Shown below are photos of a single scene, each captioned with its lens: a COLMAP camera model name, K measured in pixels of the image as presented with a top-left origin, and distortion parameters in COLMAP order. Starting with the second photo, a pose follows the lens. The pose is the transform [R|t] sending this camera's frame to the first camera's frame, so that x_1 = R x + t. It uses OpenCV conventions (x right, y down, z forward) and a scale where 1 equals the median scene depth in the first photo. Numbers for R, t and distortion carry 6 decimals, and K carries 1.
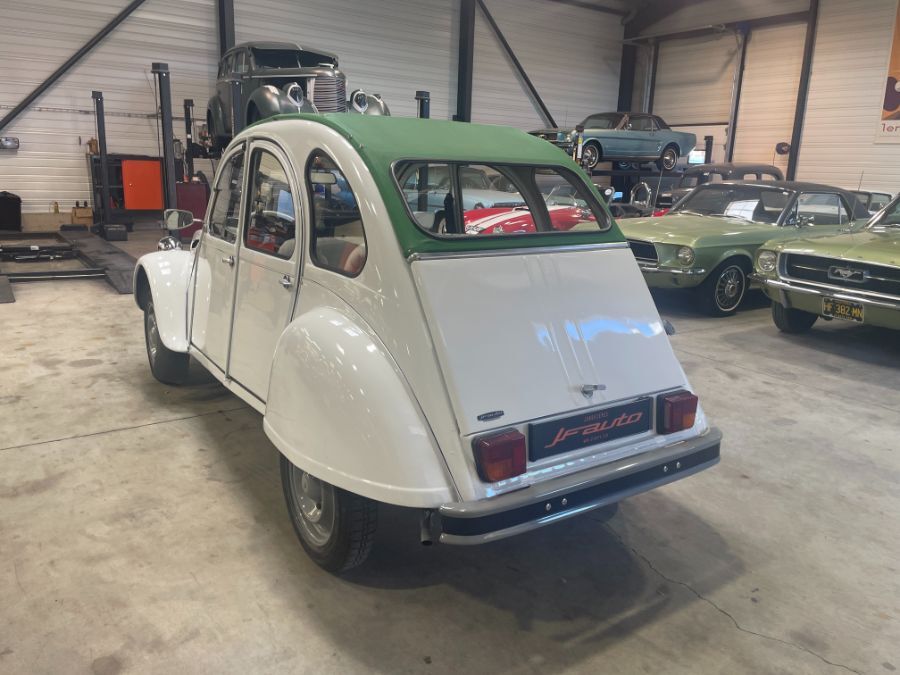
lens RADIAL K [[679.4, 0, 457.4], [0, 679.4, 330.9], [0, 0, 1]] dist [0.093191, -0.119478]
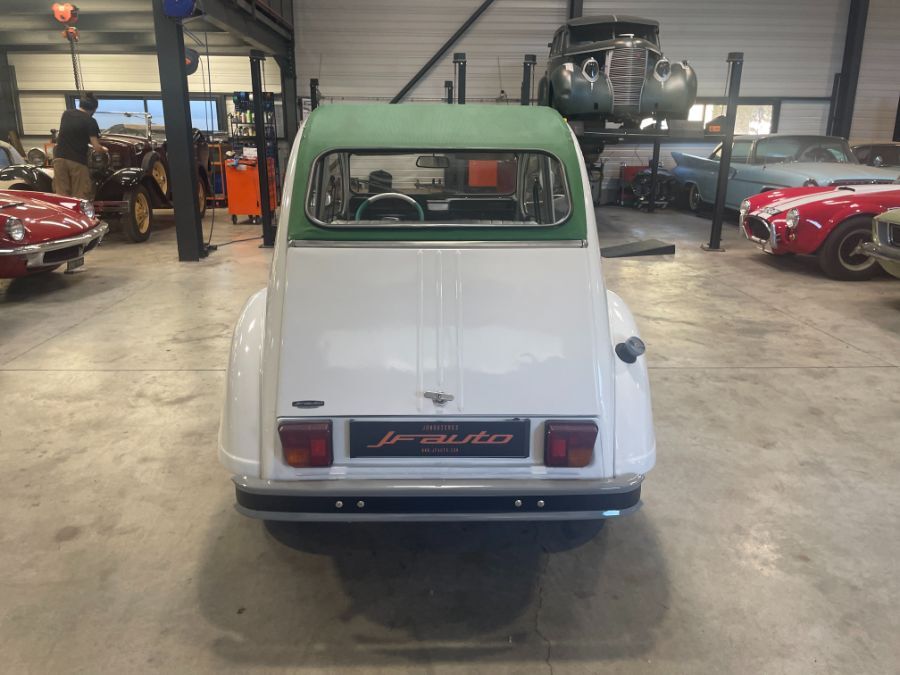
lens RADIAL K [[679.4, 0, 446.5], [0, 679.4, 335.5], [0, 0, 1]] dist [0.093191, -0.119478]
pose [[0.836101, 0.128678, -0.533270, 0.406562], [-0.105827, 0.991674, 0.073368, -0.039942], [0.538271, -0.004909, 0.842757, 0.132630]]
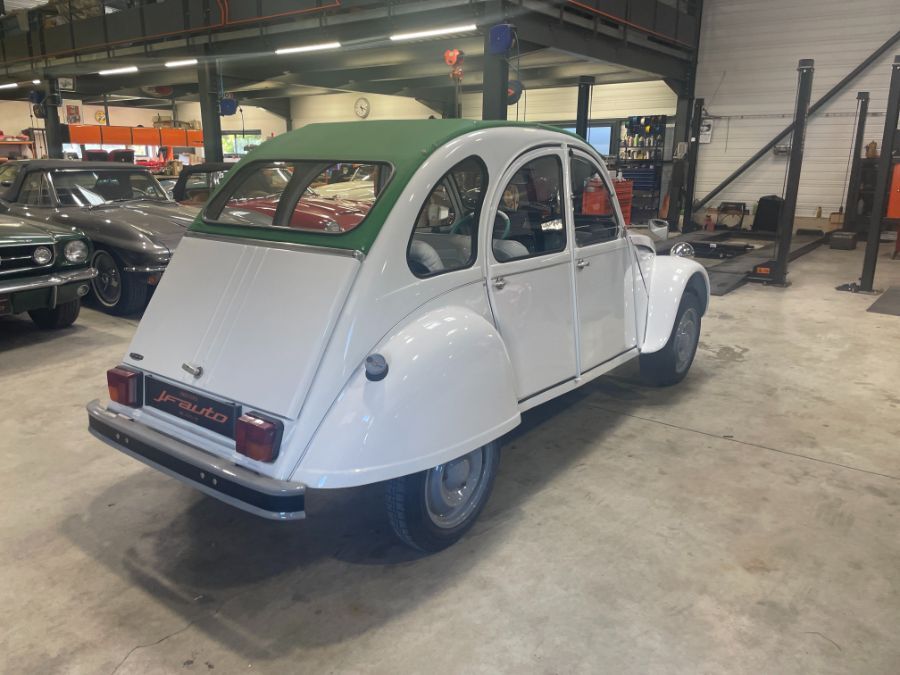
lens RADIAL K [[679.4, 0, 439.5], [0, 679.4, 337.7], [0, 0, 1]] dist [0.093191, -0.119478]
pose [[0.302532, 0.212715, -0.929100, 0.772485], [-0.212646, 0.965273, 0.151755, -0.124810], [0.929116, 0.151659, 0.337259, 0.584193]]
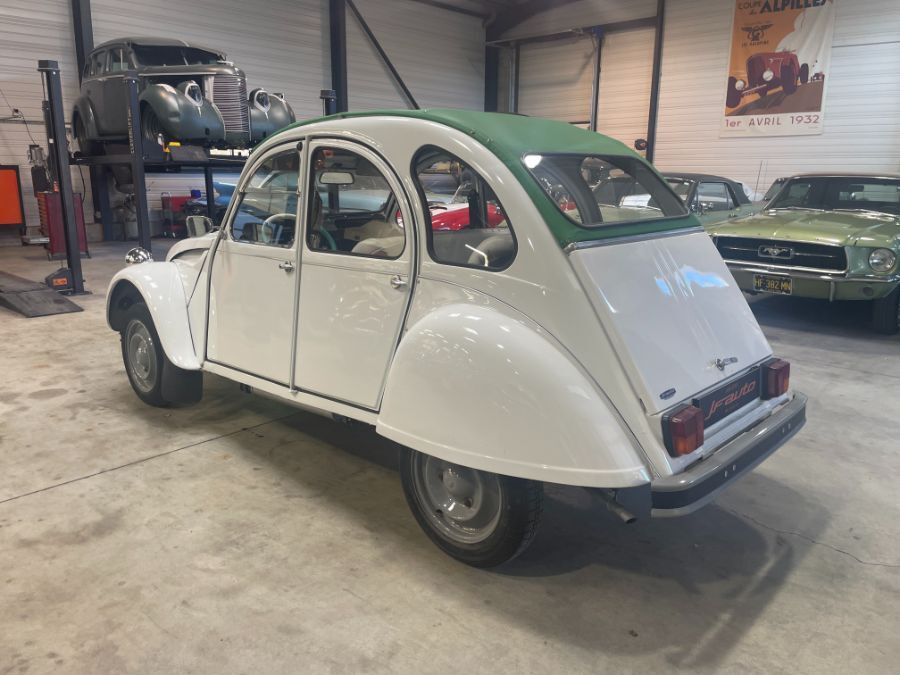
lens RADIAL K [[679.4, 0, 454.9], [0, 679.4, 332.0], [0, 0, 1]] dist [0.093191, -0.119478]
pose [[0.975764, -0.074721, 0.205673, -0.257252], [0.074708, 0.997175, 0.007842, -0.001270], [-0.205678, 0.007714, 0.978589, 0.019887]]
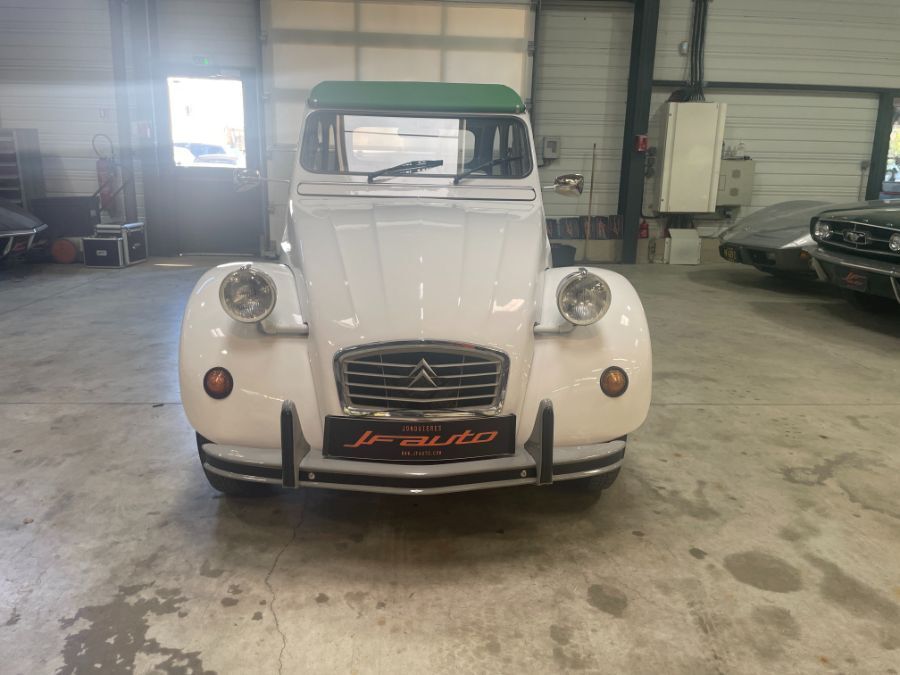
lens RADIAL K [[679.4, 0, 448.8], [0, 679.4, 329.1], [0, 0, 1]] dist [0.093191, -0.119478]
pose [[-0.850394, -0.171984, 0.497244, -0.711217], [0.070054, 0.899642, 0.430971, -0.370222], [-0.521462, 0.401330, -0.753002, 1.739668]]
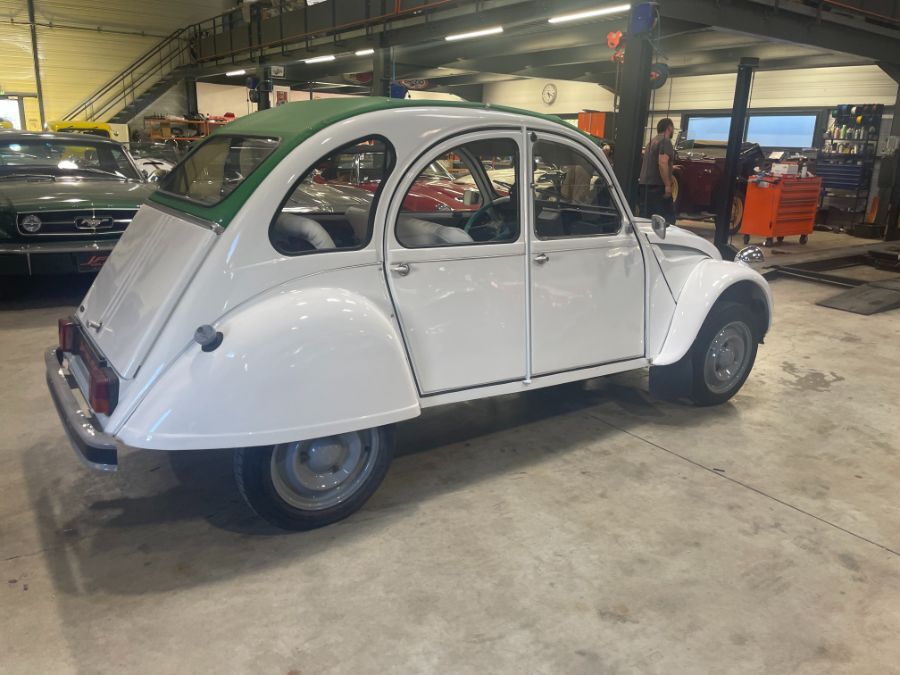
lens RADIAL K [[679.4, 0, 451.5], [0, 679.4, 334.7], [0, 0, 1]] dist [0.093191, -0.119478]
pose [[0.005659, 0.239964, -0.970765, 0.799522], [-0.257957, 0.938275, 0.230429, -0.194723], [0.966140, 0.249112, 0.067210, 0.896802]]
